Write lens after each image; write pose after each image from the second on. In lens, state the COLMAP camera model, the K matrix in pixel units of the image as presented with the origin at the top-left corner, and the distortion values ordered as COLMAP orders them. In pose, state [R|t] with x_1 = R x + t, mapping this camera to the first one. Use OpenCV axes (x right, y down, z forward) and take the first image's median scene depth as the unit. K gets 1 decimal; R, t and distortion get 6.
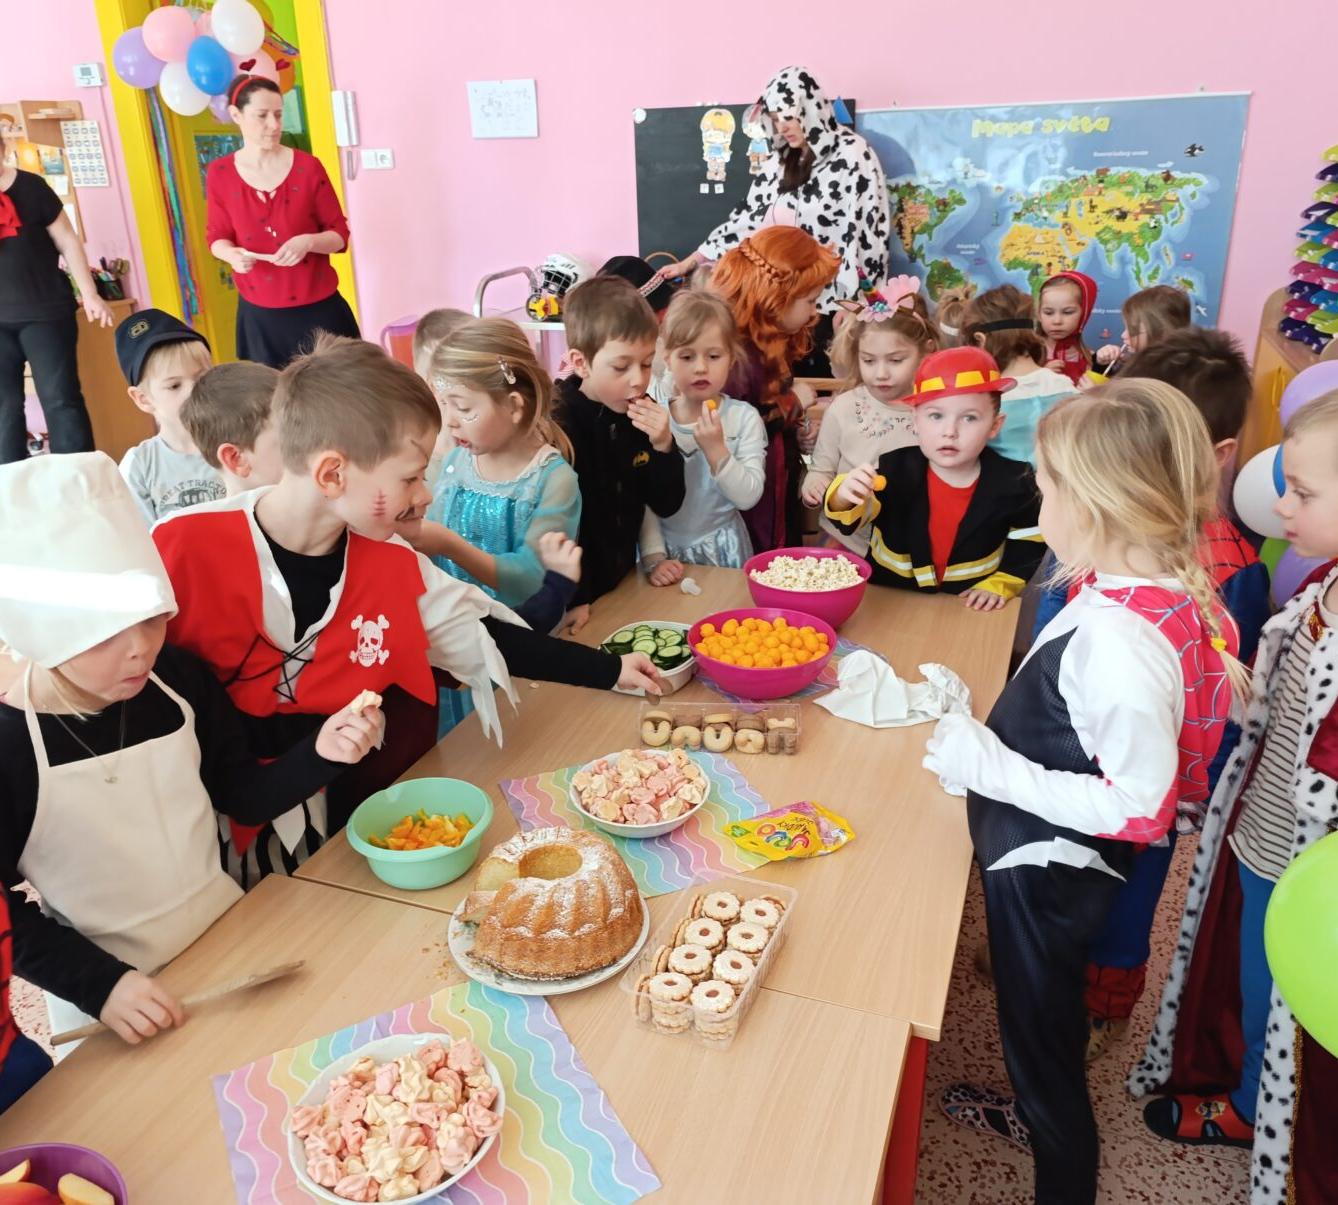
lens RADIAL K [[1104.8, 0, 679.7], [0, 1104.8, 620.6], [0, 0, 1]] dist [0.016807, -0.030383]
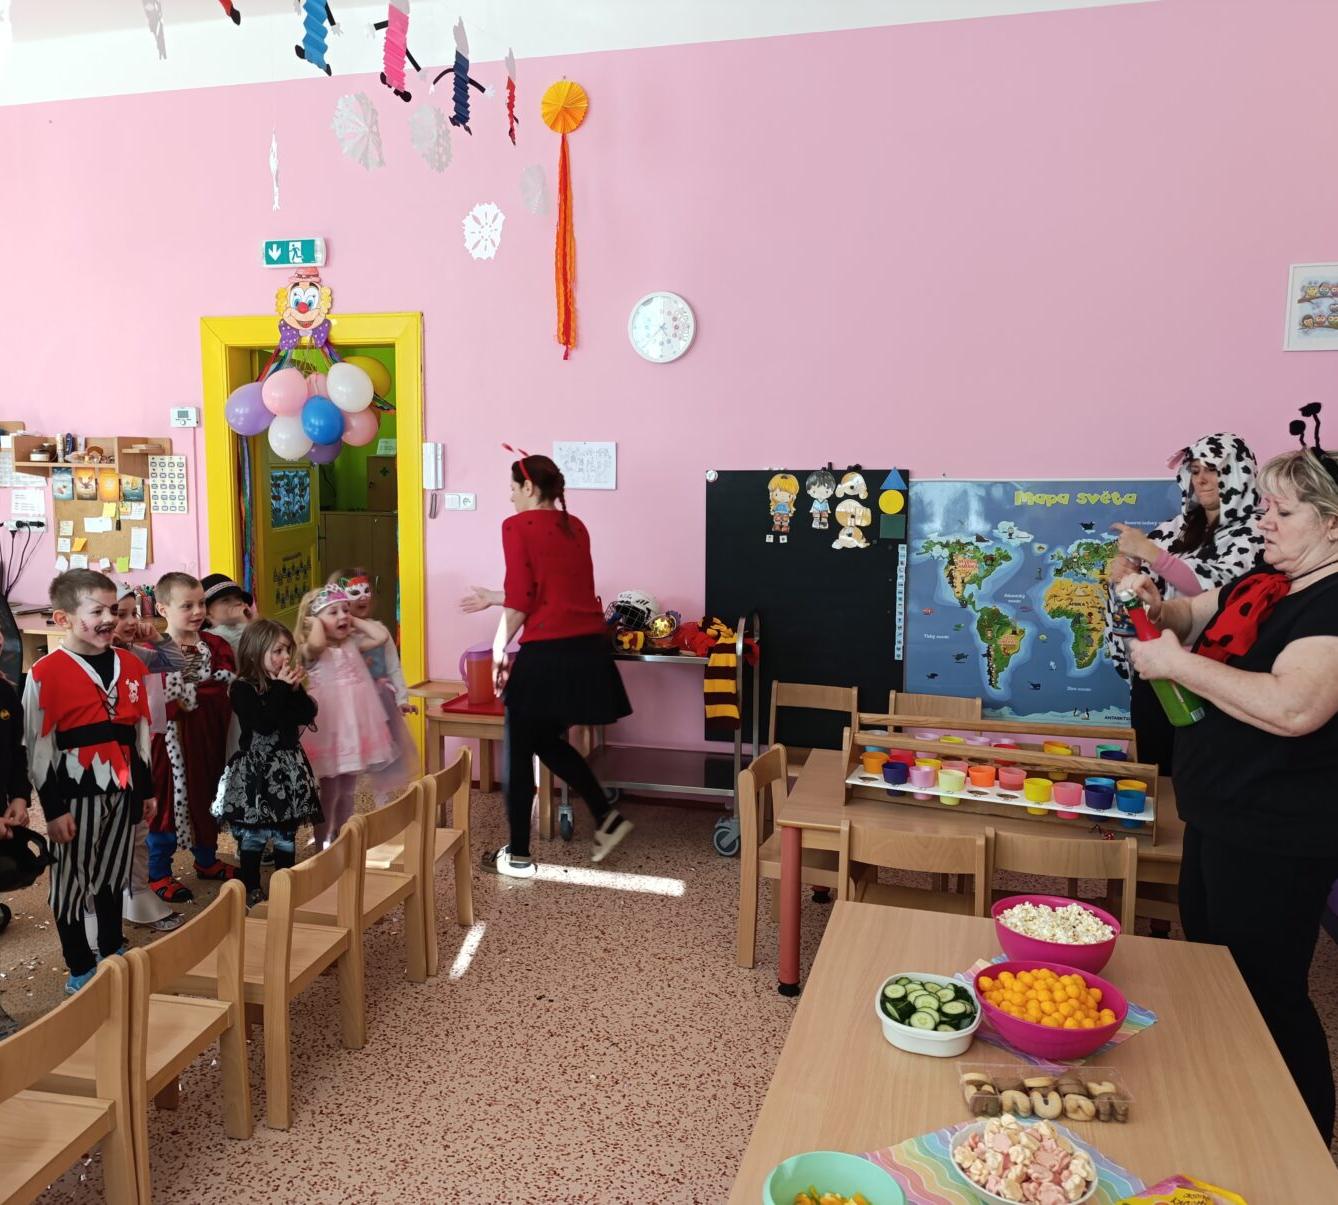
lens RADIAL K [[1104.8, 0, 671.5], [0, 1104.8, 603.6], [0, 0, 1]] dist [0.016807, -0.030383]
pose [[0.997708, 0.026061, 0.062454, -0.148036], [-0.007371, 0.959233, -0.282522, -0.017137], [-0.067271, 0.281414, 0.957226, -0.028923]]
